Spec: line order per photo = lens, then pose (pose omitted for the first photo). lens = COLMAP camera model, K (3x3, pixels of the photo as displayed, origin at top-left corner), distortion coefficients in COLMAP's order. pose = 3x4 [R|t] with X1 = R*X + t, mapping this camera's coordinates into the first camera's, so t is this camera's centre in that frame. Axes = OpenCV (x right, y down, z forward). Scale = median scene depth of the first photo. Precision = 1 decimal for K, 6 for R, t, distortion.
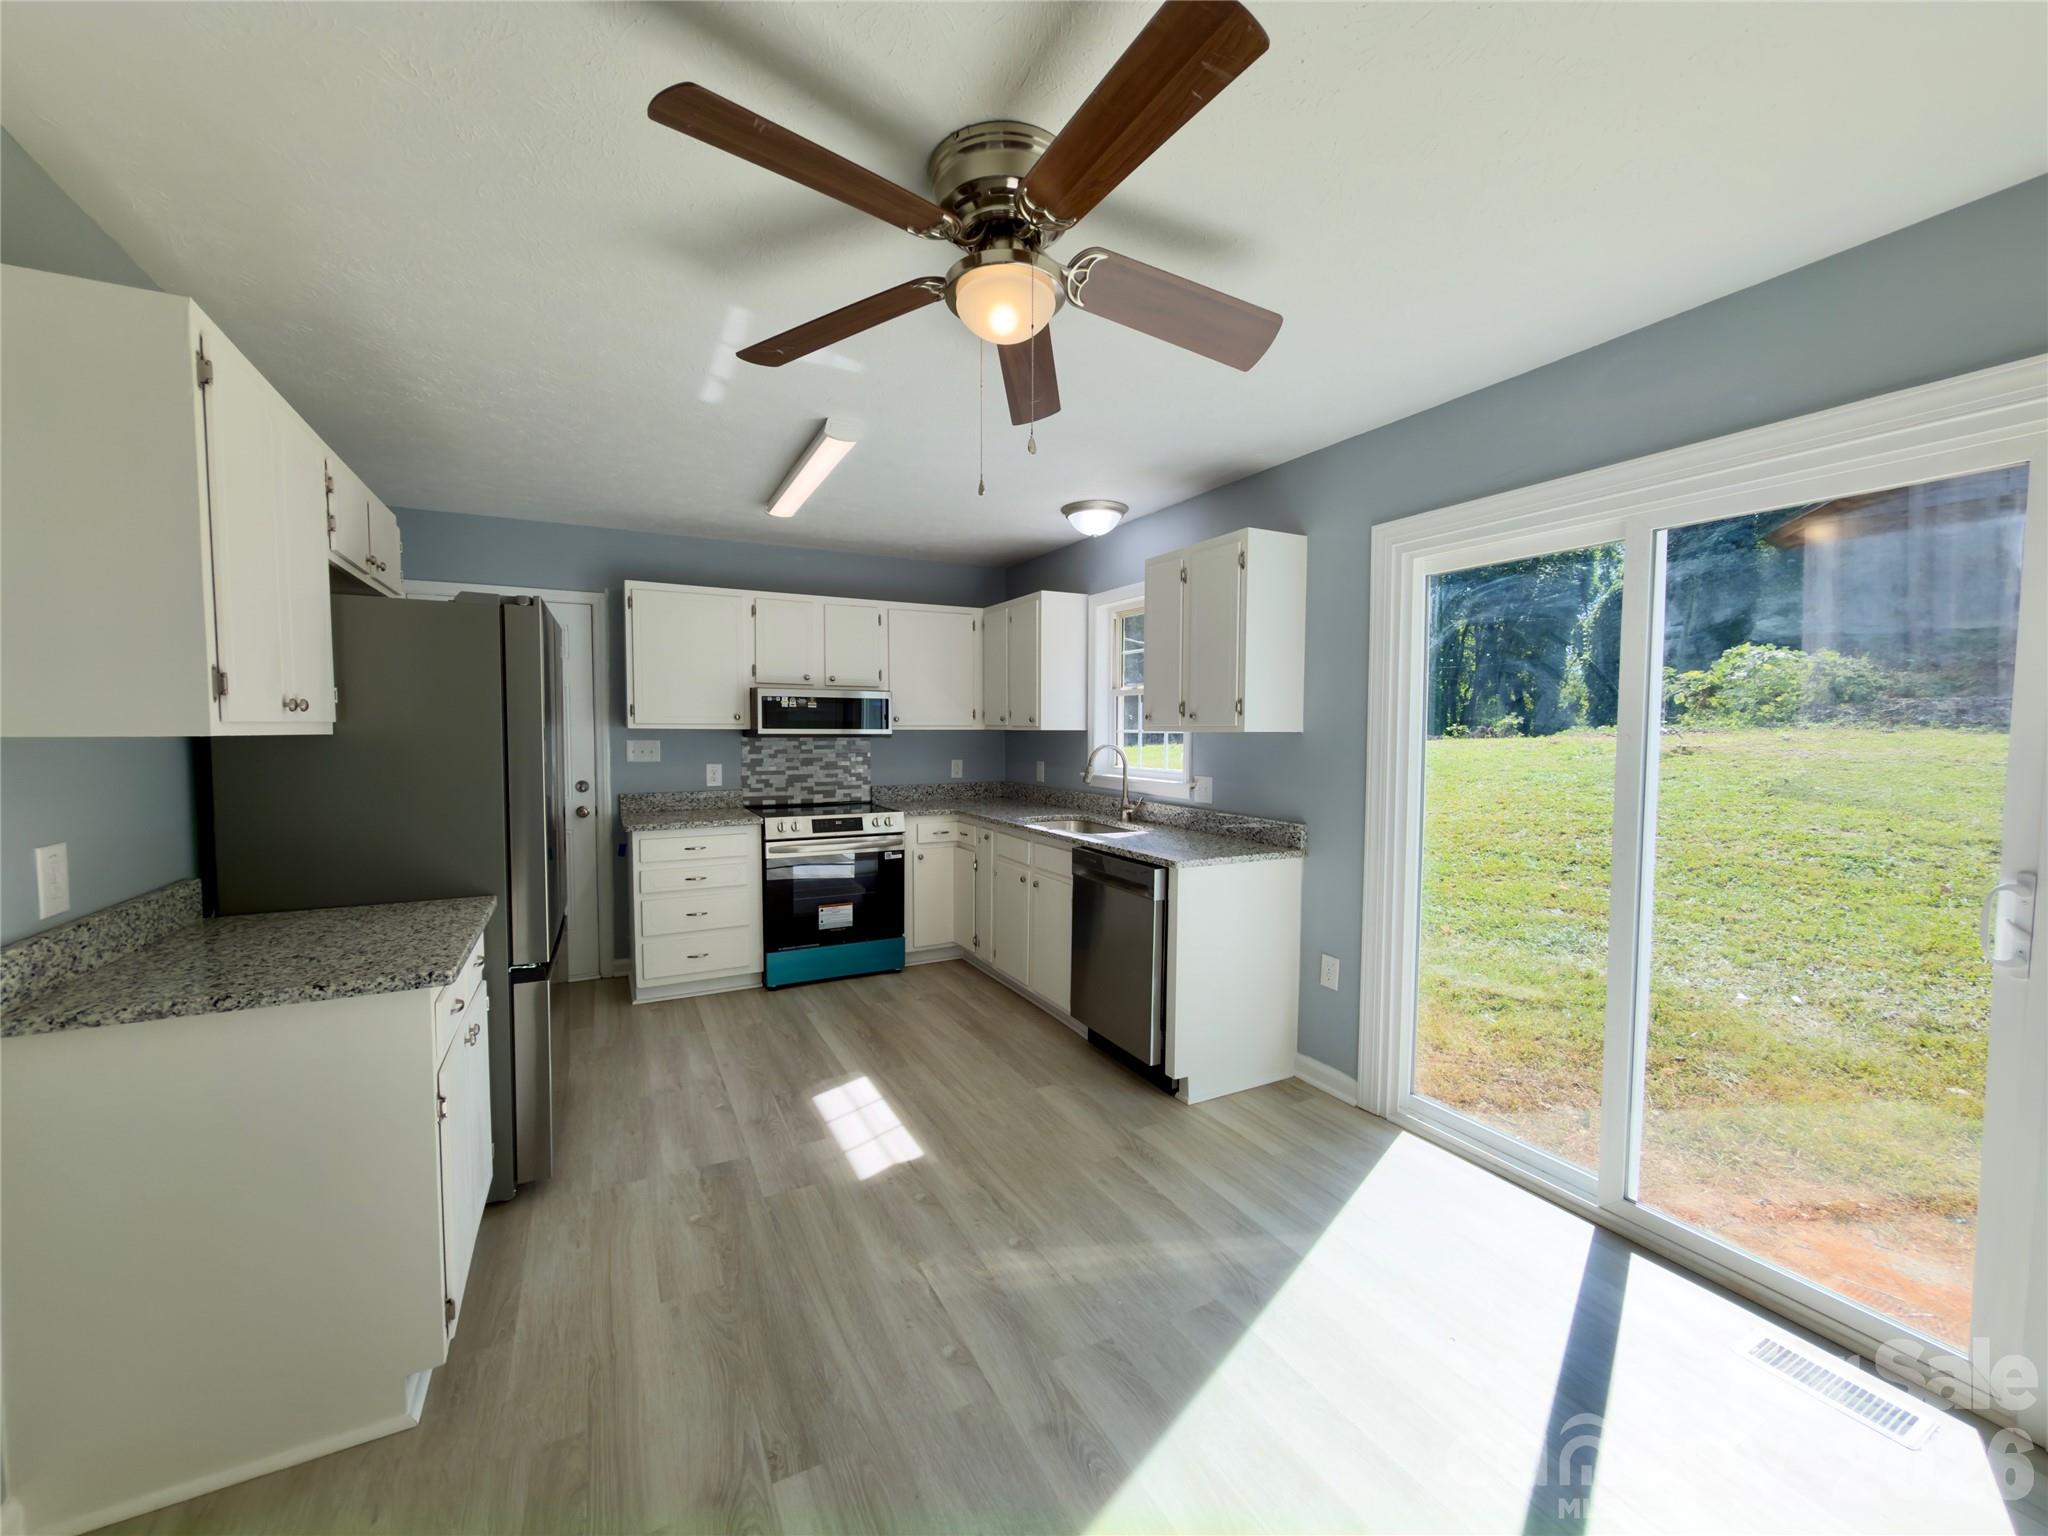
lens RADIAL K [[816.9, 0, 1023.0], [0, 816.9, 772.3], [0, 0, 1]] dist [-0.002725, 0.000030]
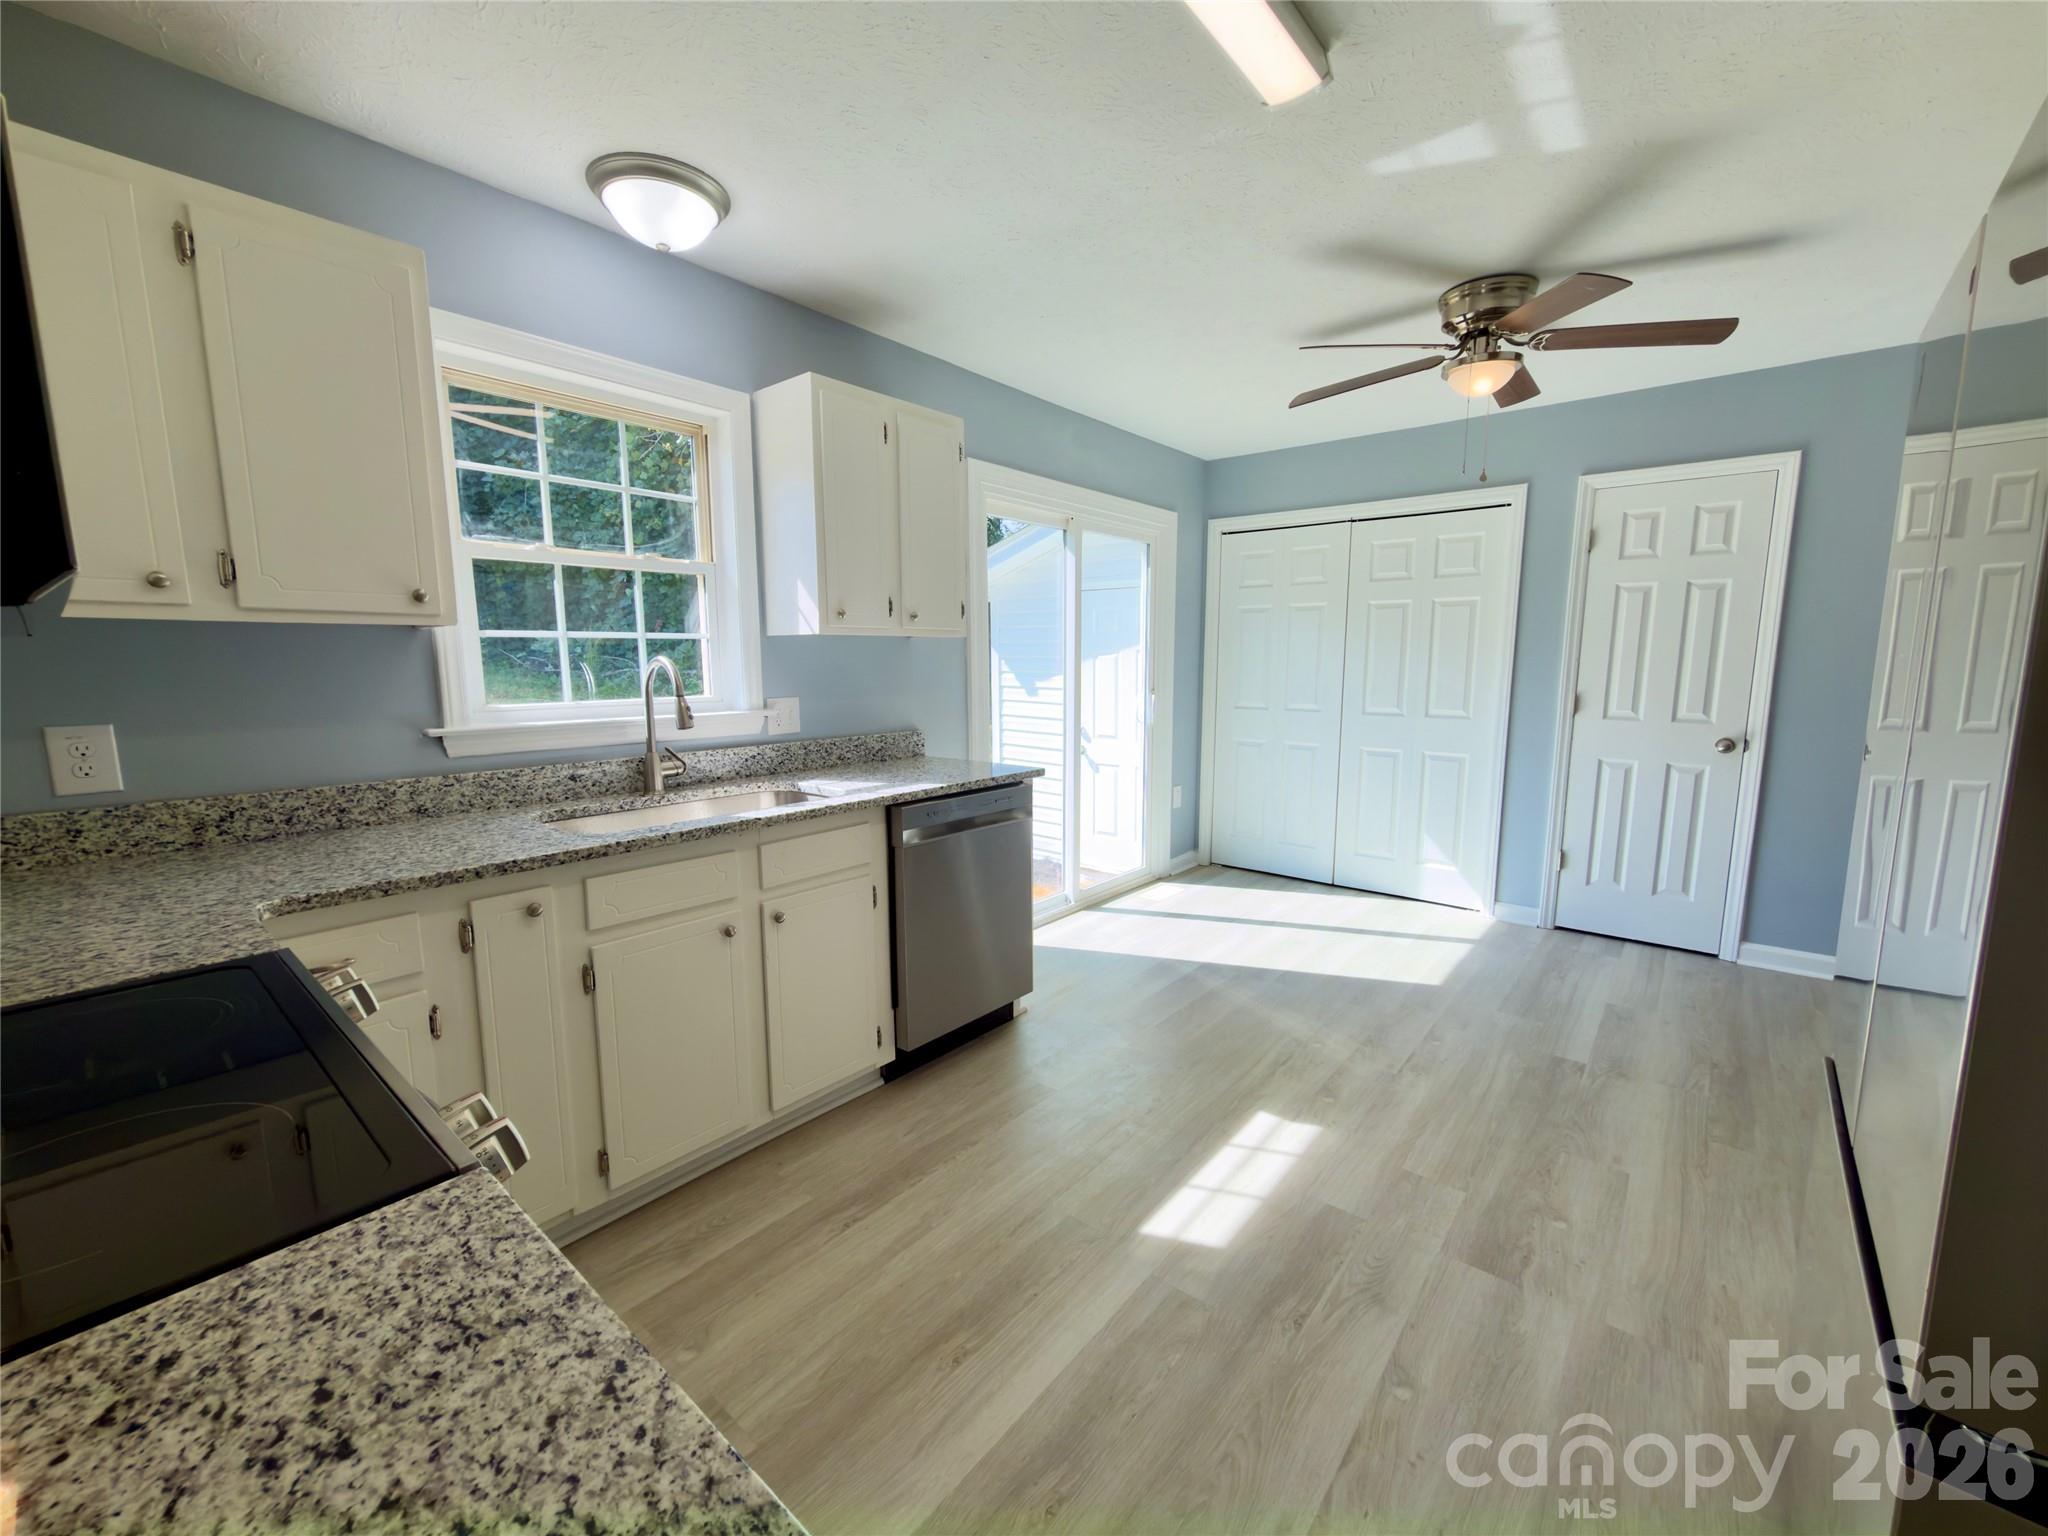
lens RADIAL K [[816.9, 0, 1023.0], [0, 816.9, 772.3], [0, 0, 1]] dist [-0.002725, 0.000030]
pose [[-0.385572, -0.131056, 0.913323, -0.472317], [0.053303, 0.985044, 0.163850, -0.032903], [-0.921137, 0.111859, -0.372820, 0.937820]]
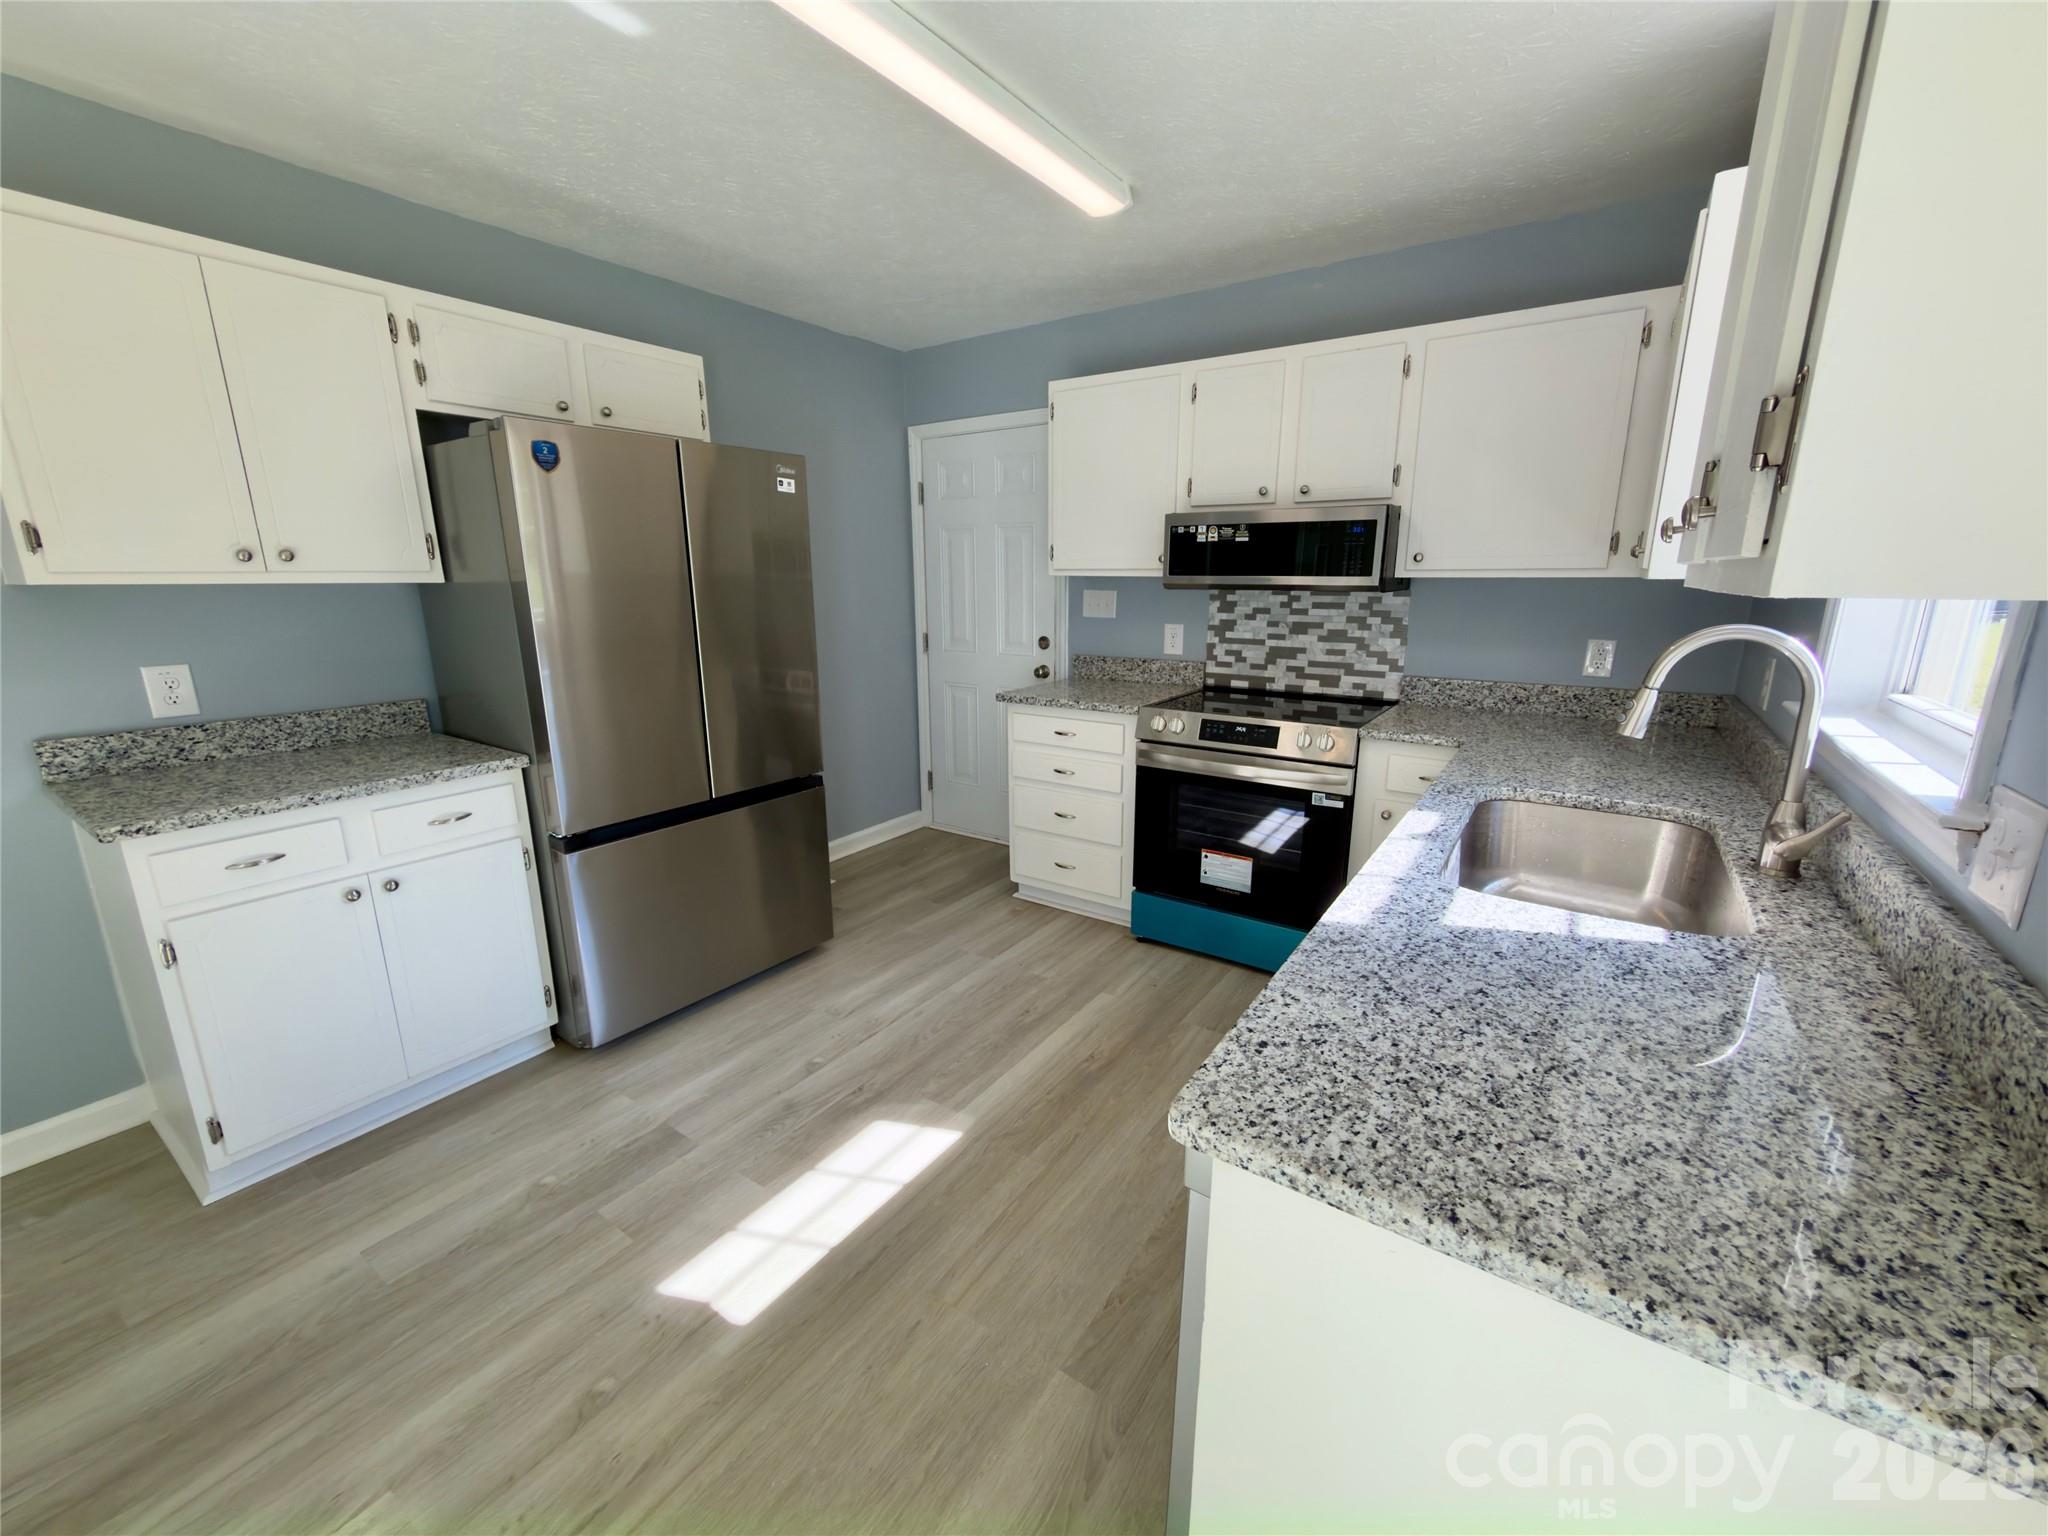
lens RADIAL K [[816.9, 0, 1023.0], [0, 816.9, 772.3], [0, 0, 1]] dist [-0.002725, 0.000030]
pose [[0.471623, 0.206340, -0.857319, 0.243617], [-0.046507, 0.976704, 0.209490, -0.030618], [0.880573, -0.058929, 0.470232, 0.568855]]
